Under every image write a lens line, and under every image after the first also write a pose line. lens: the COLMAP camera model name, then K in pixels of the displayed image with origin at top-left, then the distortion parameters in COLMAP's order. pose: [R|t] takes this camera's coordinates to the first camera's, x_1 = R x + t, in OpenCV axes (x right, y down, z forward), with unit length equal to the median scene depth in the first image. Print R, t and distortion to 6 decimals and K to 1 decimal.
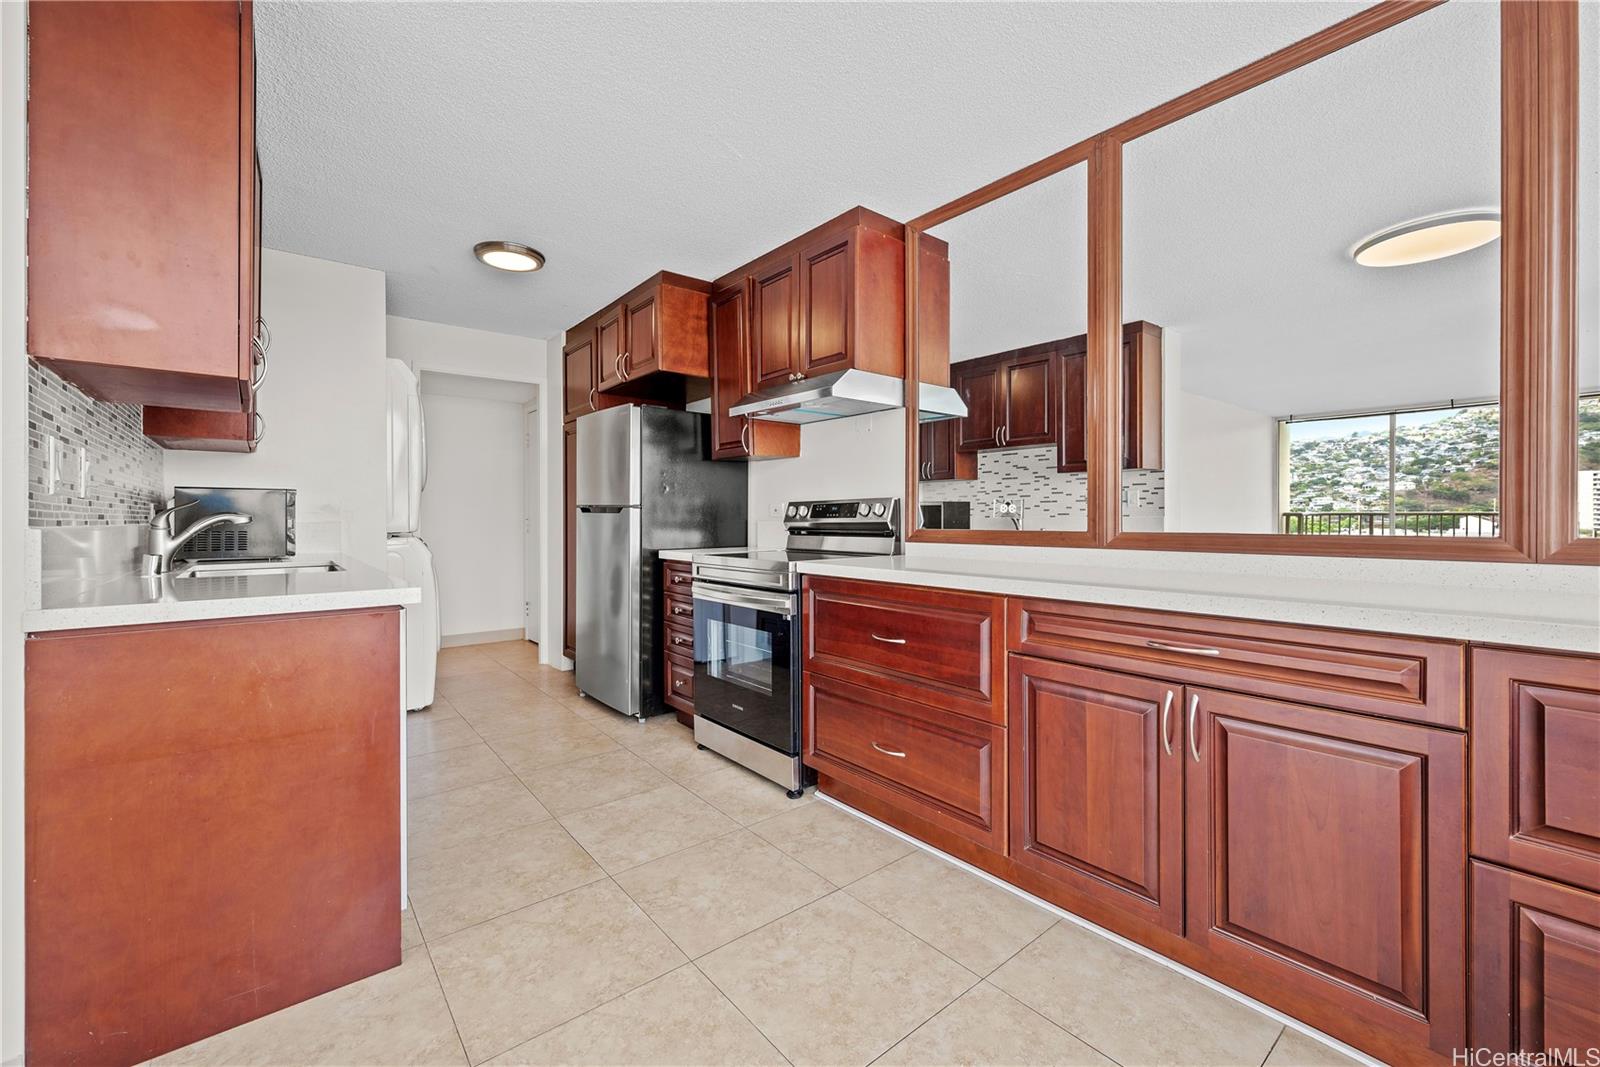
lens RADIAL K [[652.0, 0, 798.6], [0, 652.0, 522.8], [0, 0, 1]] dist [-0.001449, -0.000228]
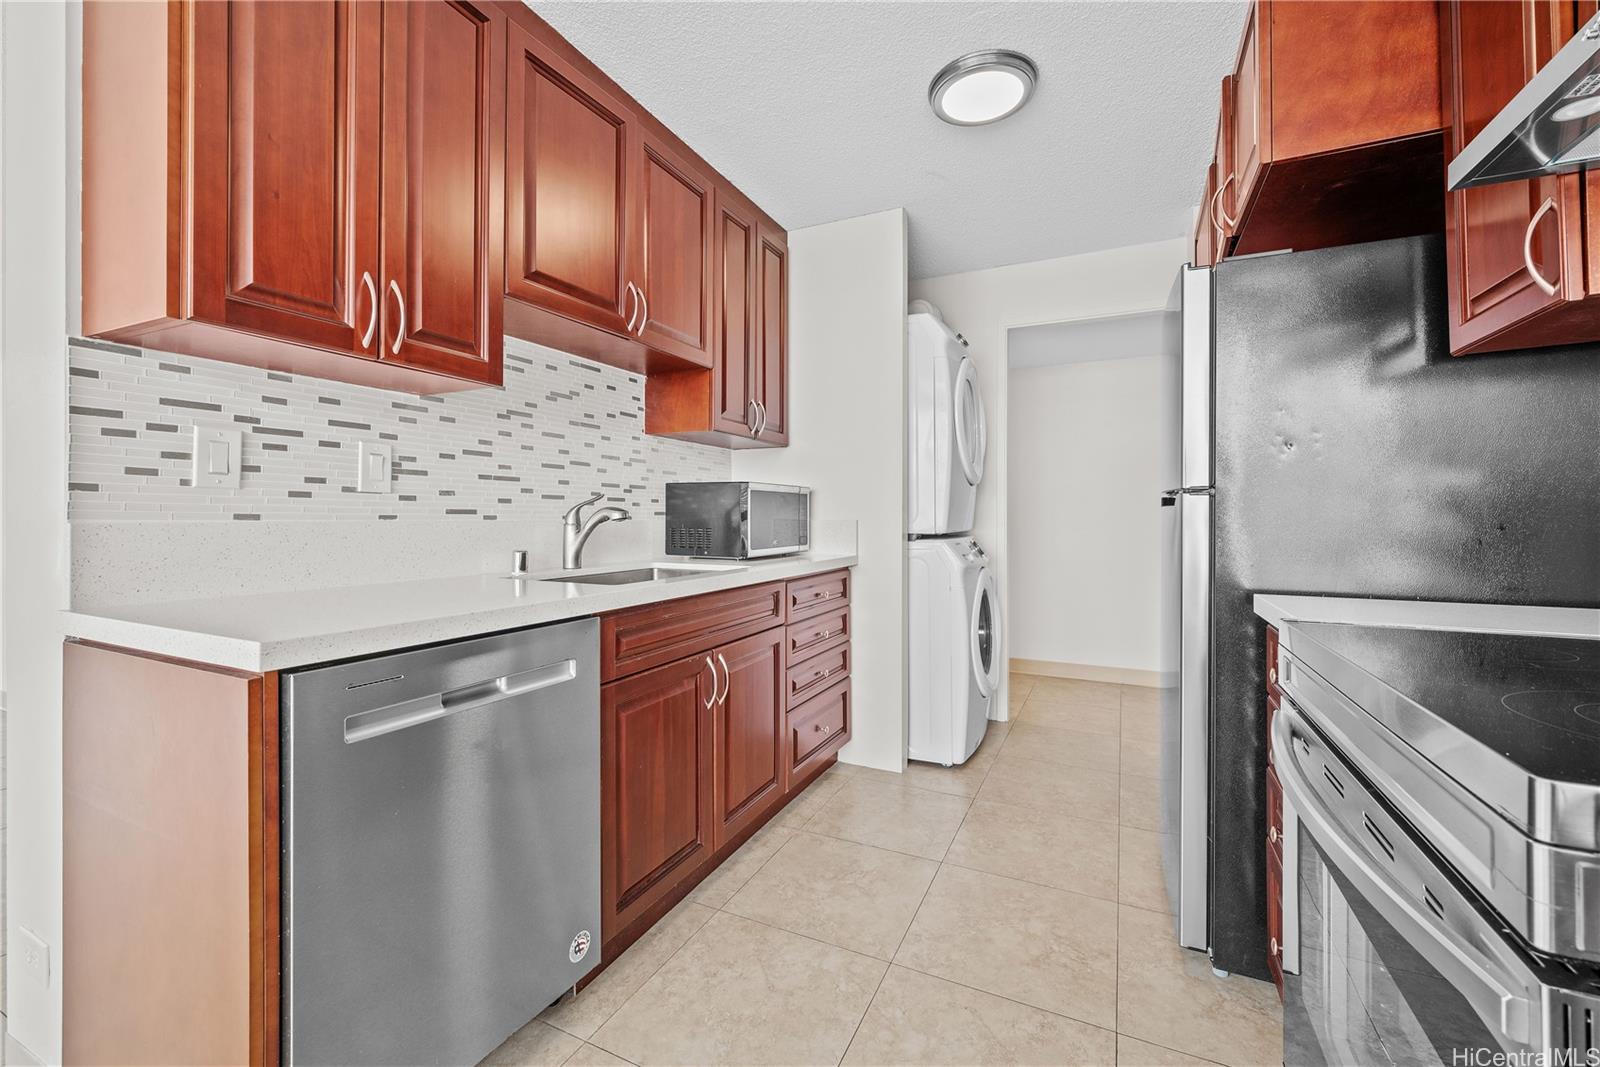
lens RADIAL K [[650.5, 0, 812.9], [0, 650.5, 515.0], [0, 0, 1]] dist [-0.000274, -0.000123]
pose [[0.429168, 0.001557, -0.903224, 0.047912], [-0.010746, 0.999937, -0.003382, -0.004015], [0.903161, 0.011157, 0.429157, 0.645555]]
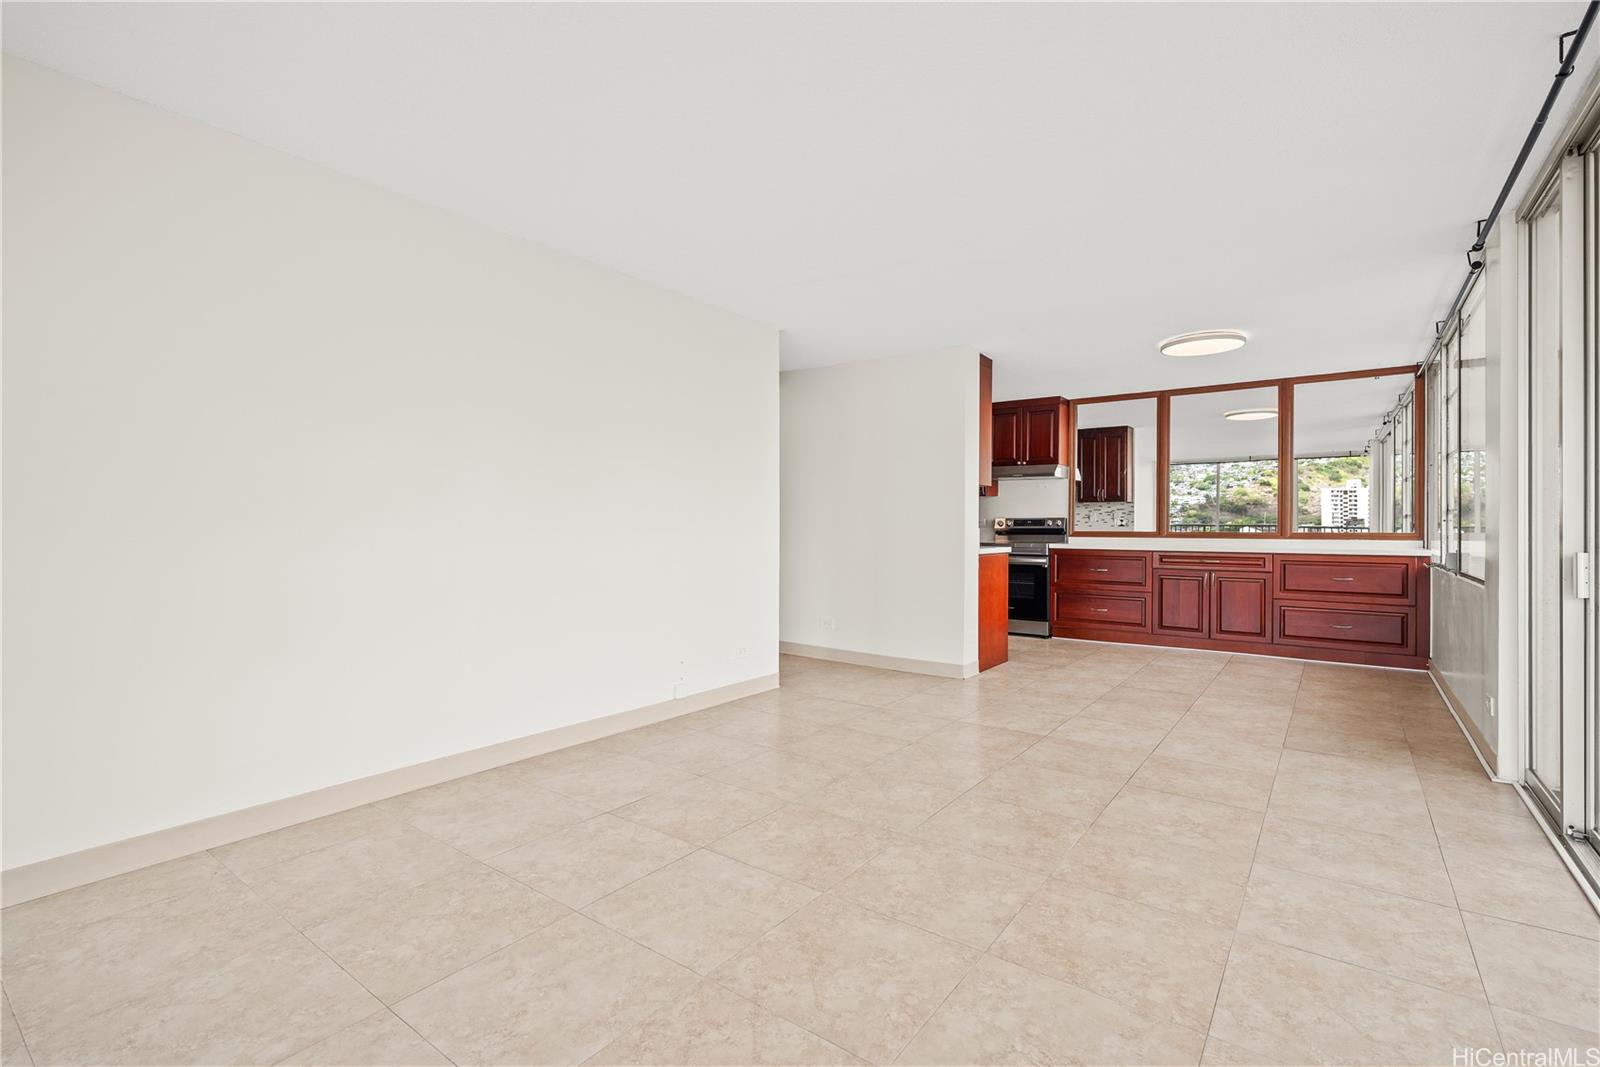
lens RADIAL K [[725.9, 0, 800.0], [0, 725.9, 533.5], [0, 0, 1]] dist [-0.003021, -0.000902]
pose [[0.969404, 0.004719, 0.245426, -1.378969], [-0.005314, 0.999984, 0.001762, 0.017756], [-0.245414, -0.003012, 0.969414, -1.251081]]
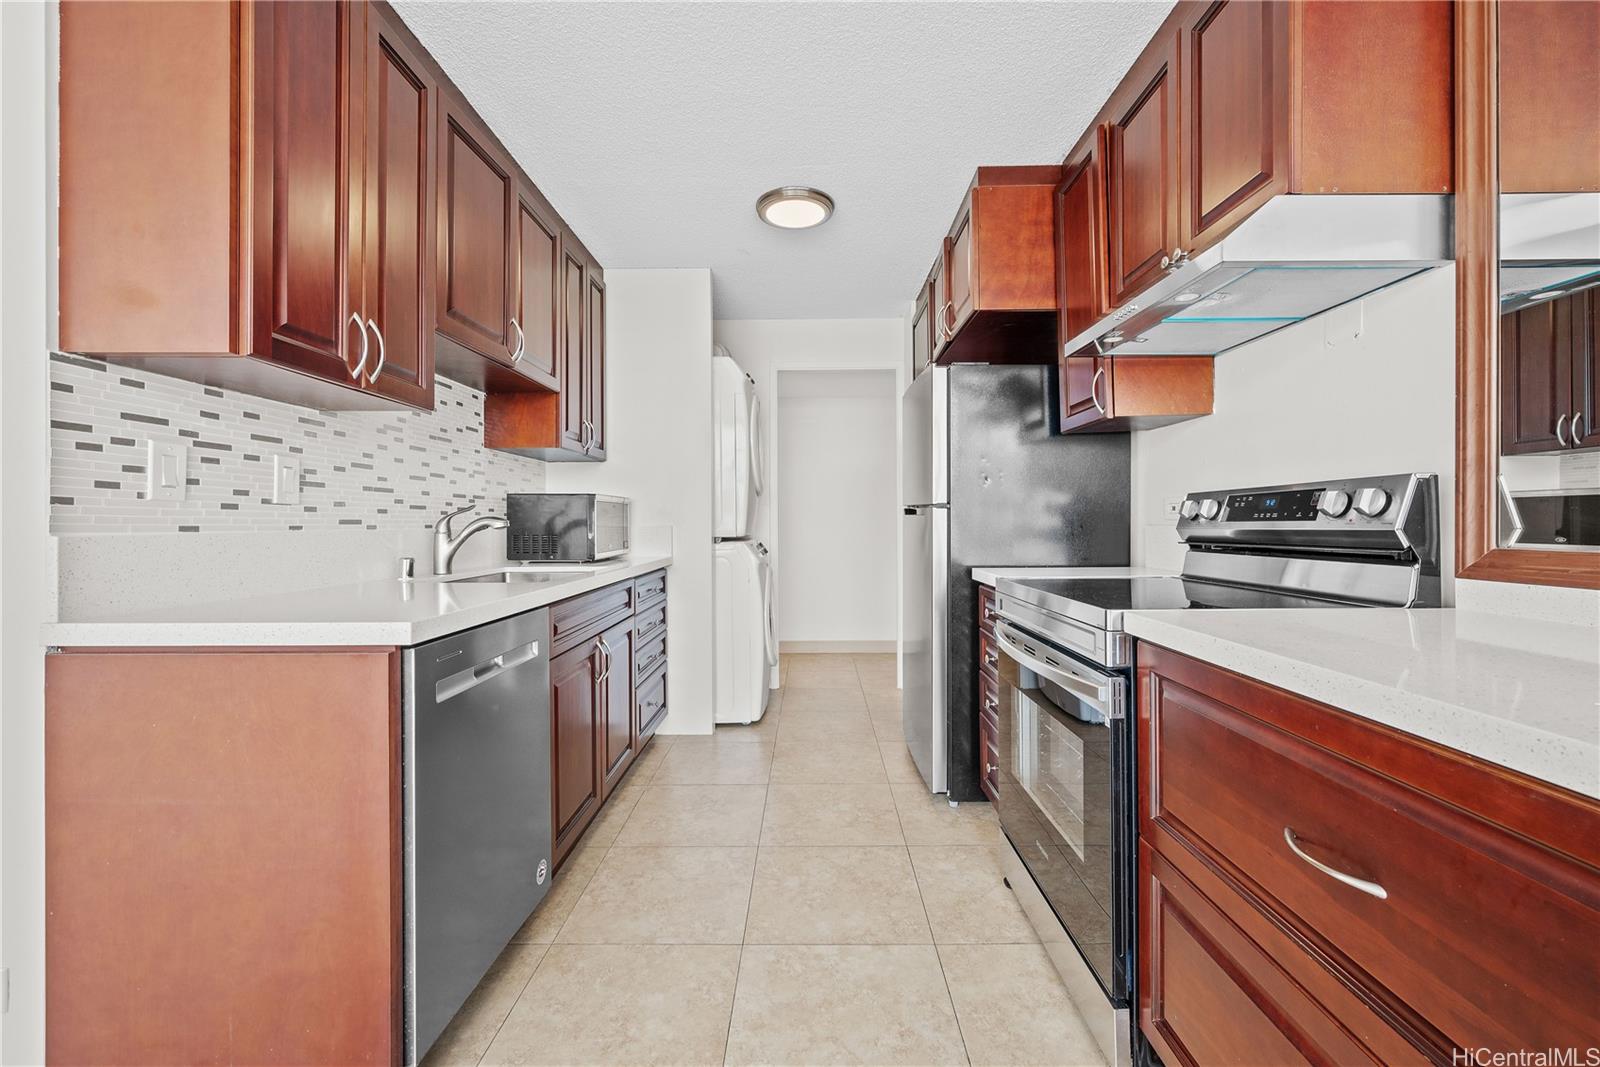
lens RADIAL K [[648.2, 0, 807.4], [0, 648.2, 521.6], [0, 0, 1]] dist [-0.000623, 0.000004]
pose [[0.771226, -0.001510, -0.636559, 0.105379], [-0.002231, 0.999985, -0.005075, -0.003762], [0.636557, 0.005334, 0.771211, 0.401966]]
